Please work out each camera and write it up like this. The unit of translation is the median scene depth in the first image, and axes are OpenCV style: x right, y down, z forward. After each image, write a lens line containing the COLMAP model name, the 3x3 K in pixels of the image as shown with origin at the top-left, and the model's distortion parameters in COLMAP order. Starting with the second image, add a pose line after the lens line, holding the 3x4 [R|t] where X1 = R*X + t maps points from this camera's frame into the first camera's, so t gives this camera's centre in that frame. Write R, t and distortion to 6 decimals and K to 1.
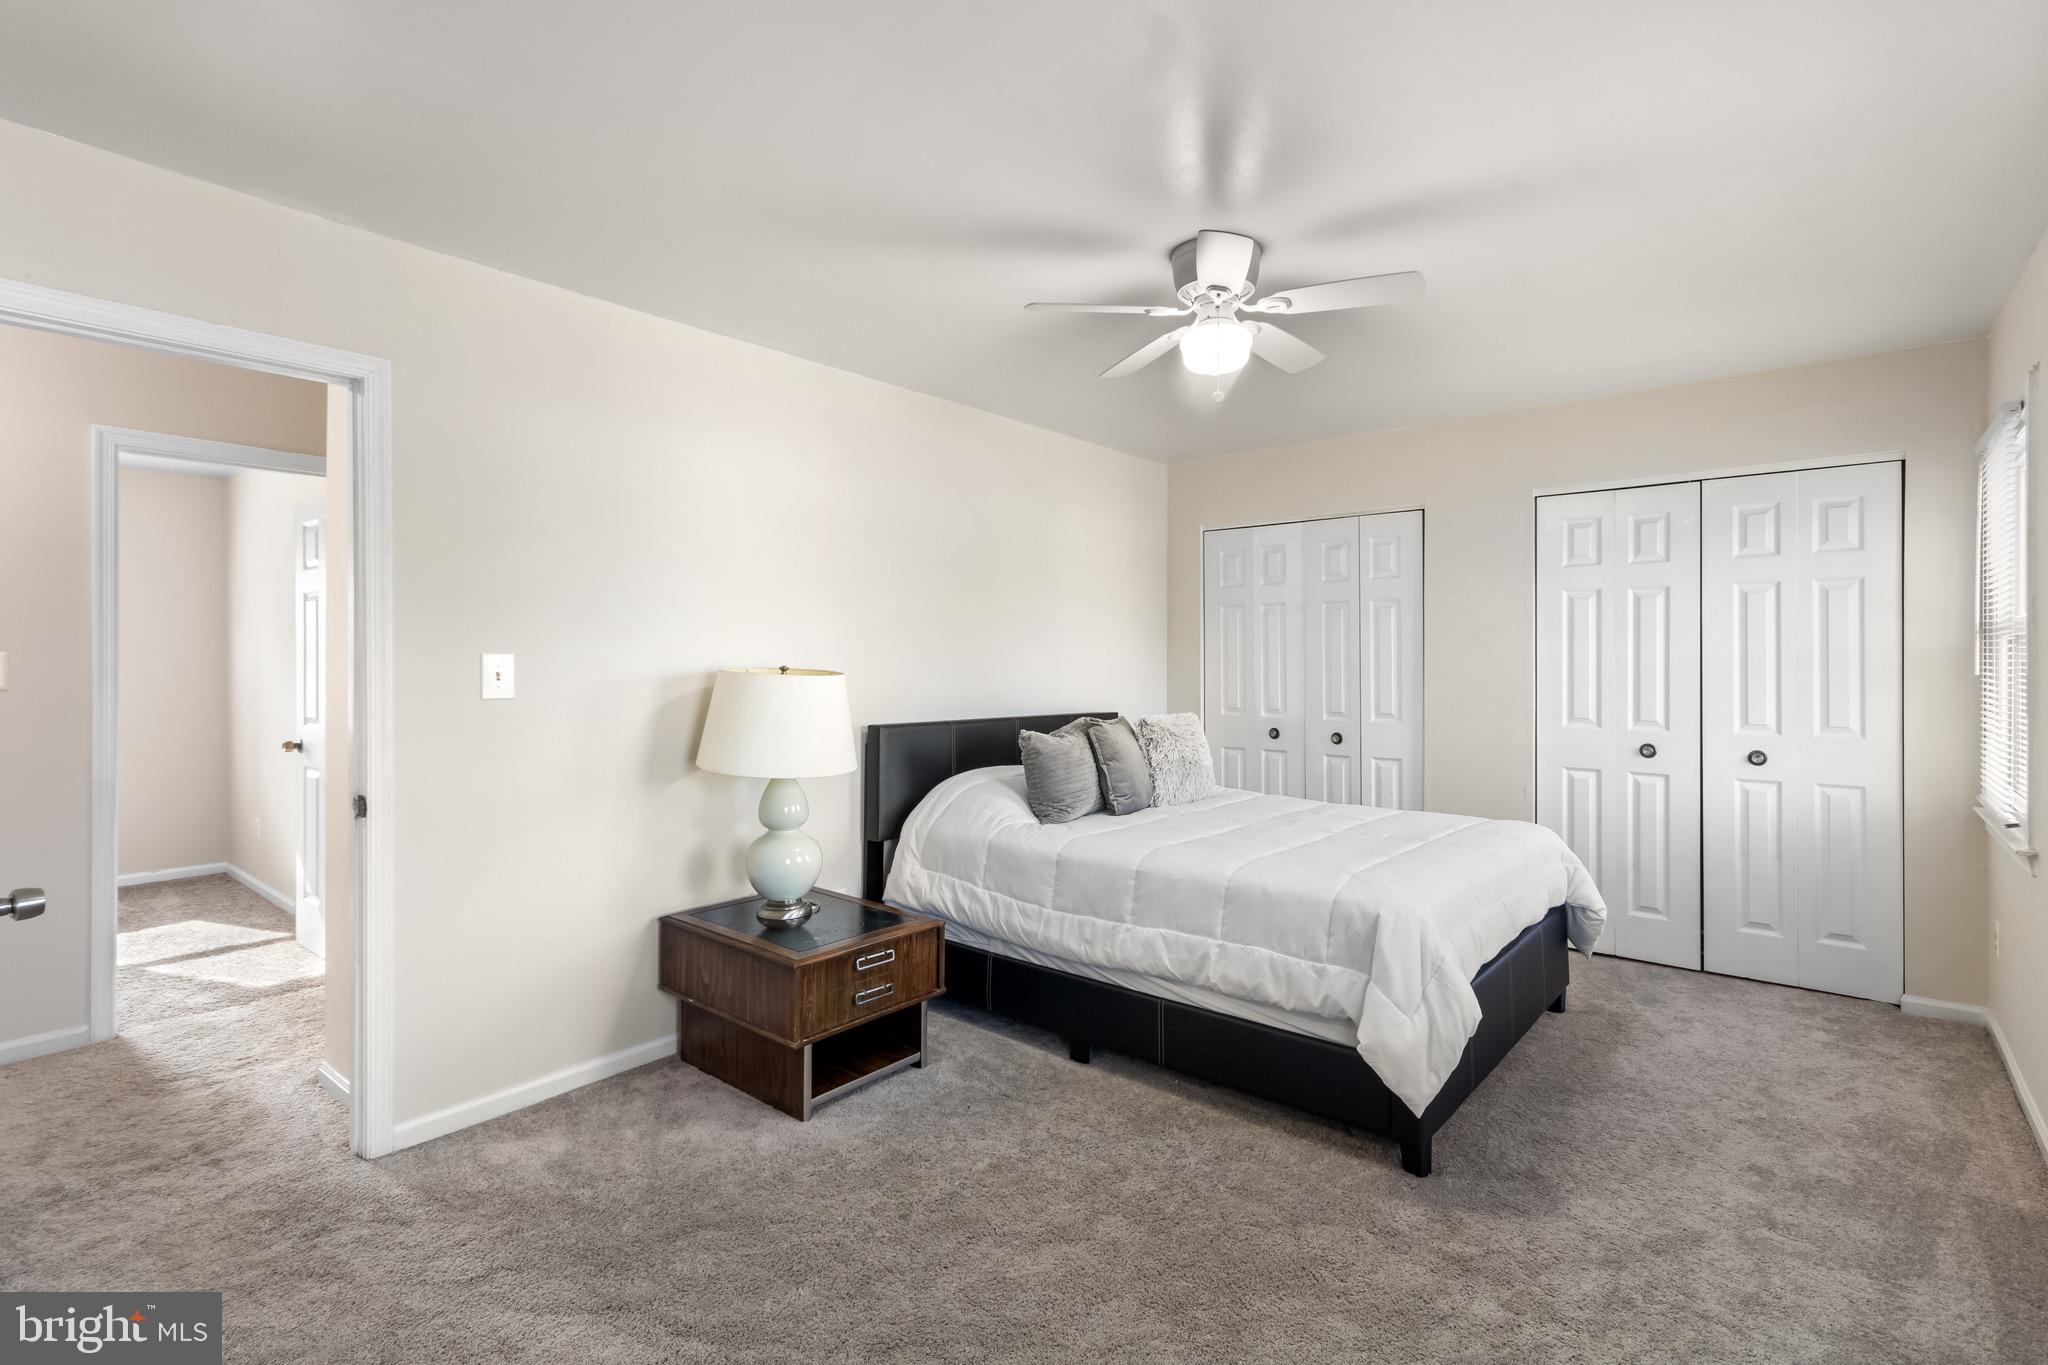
lens RADIAL K [[947.2, 0, 1025.8], [0, 947.2, 665.5], [0, 0, 1]] dist [-0.000058, -0.000346]
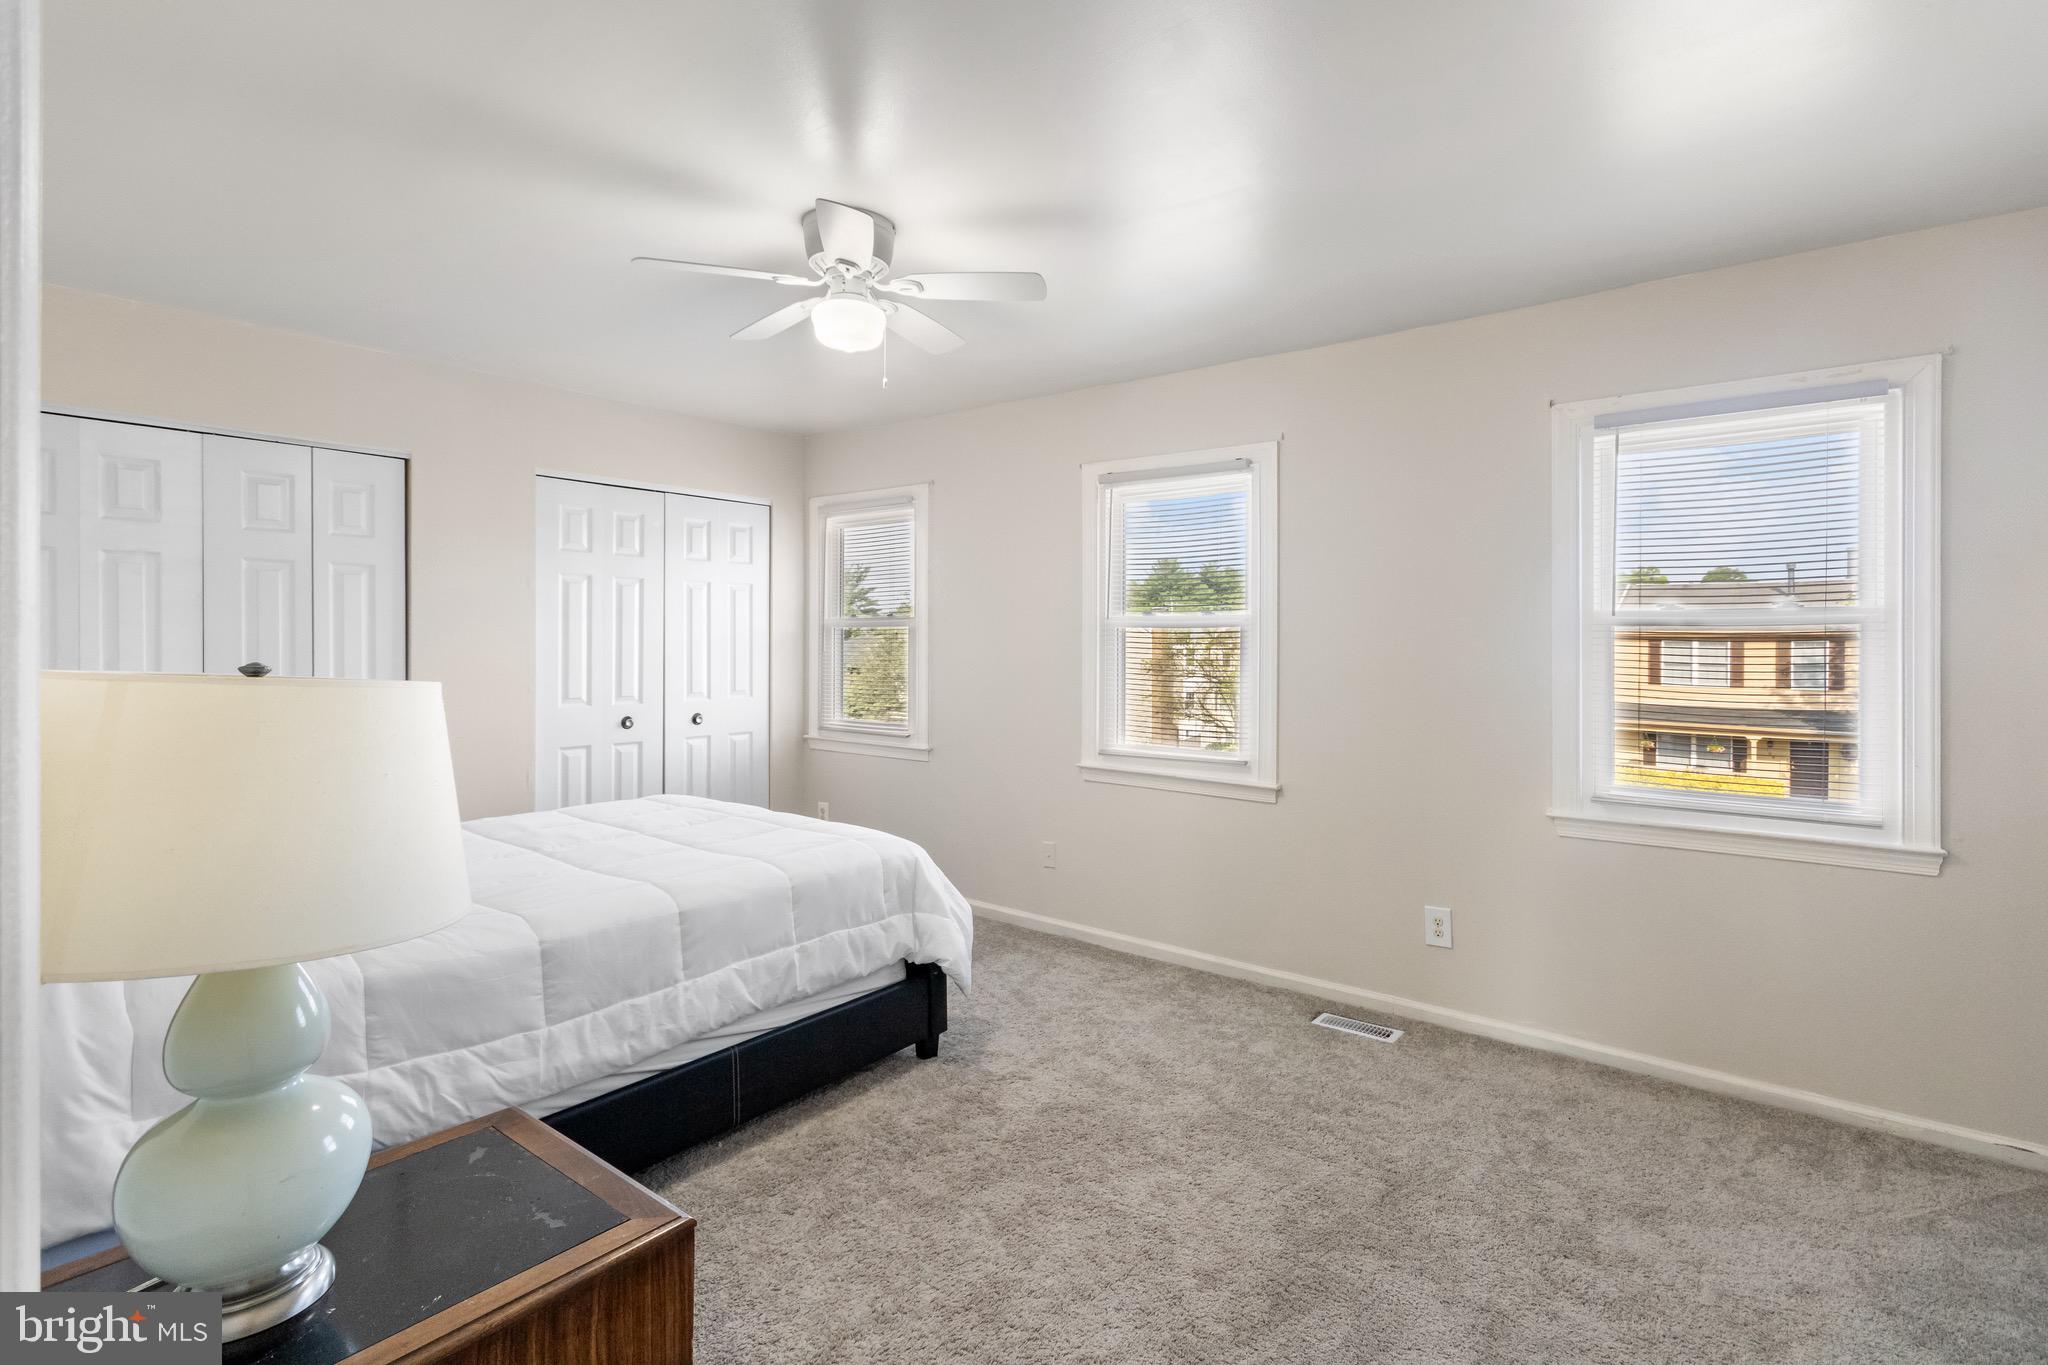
lens RADIAL K [[964.7, 0, 1082.6], [0, 964.7, 645.8], [0, 0, 1]] dist [-0.001677, 0.000159]
pose [[-0.066289, -0.005084, 0.997788, -0.672902], [0.003126, 0.999981, 0.005302, -0.007489], [-0.997796, 0.003471, -0.066272, 0.688843]]
